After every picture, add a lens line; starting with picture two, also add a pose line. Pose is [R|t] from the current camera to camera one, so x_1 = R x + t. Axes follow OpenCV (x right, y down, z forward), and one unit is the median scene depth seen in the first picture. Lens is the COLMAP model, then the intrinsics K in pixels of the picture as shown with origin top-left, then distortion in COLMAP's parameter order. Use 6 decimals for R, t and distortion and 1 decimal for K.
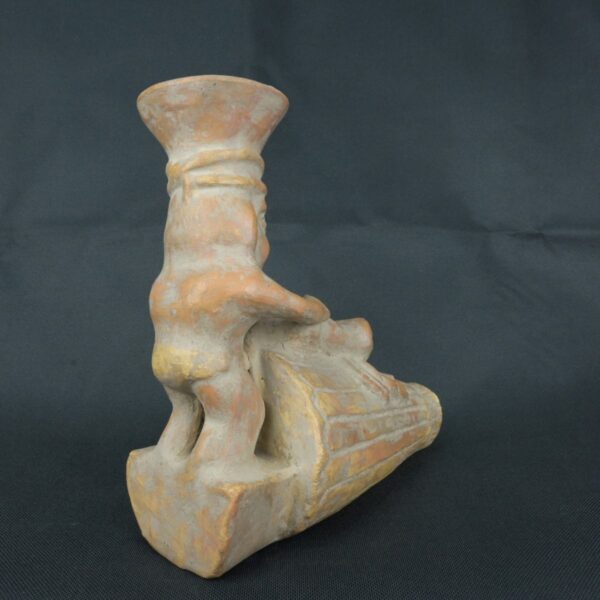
lens RADIAL K [[624.9, 0, 298.3], [0, 624.9, 303.0], [0, 0, 1]] dist [0.023614, 0.000000]
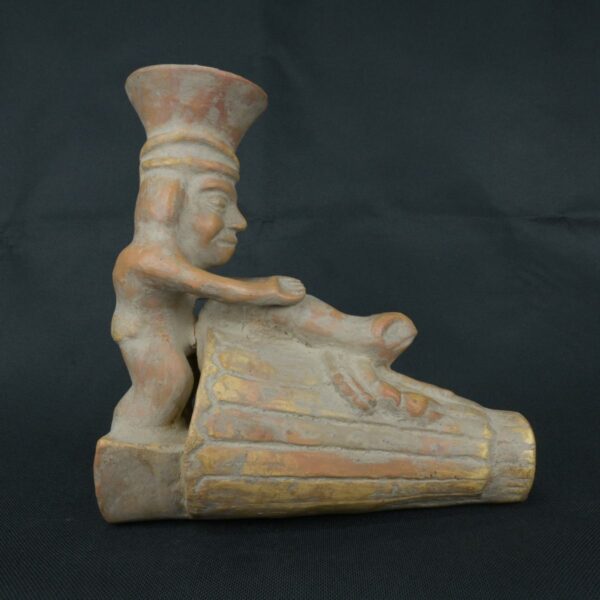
lens RADIAL K [[624.9, 0, 299.6], [0, 624.9, 297.6], [0, 0, 1]] dist [0.023614, 0.000000]
pose [[0.648275, 0.046873, -0.759962, 0.879104], [-0.073074, 0.997326, -0.000822, 0.019836], [0.757892, 0.056067, 0.649967, 0.498183]]
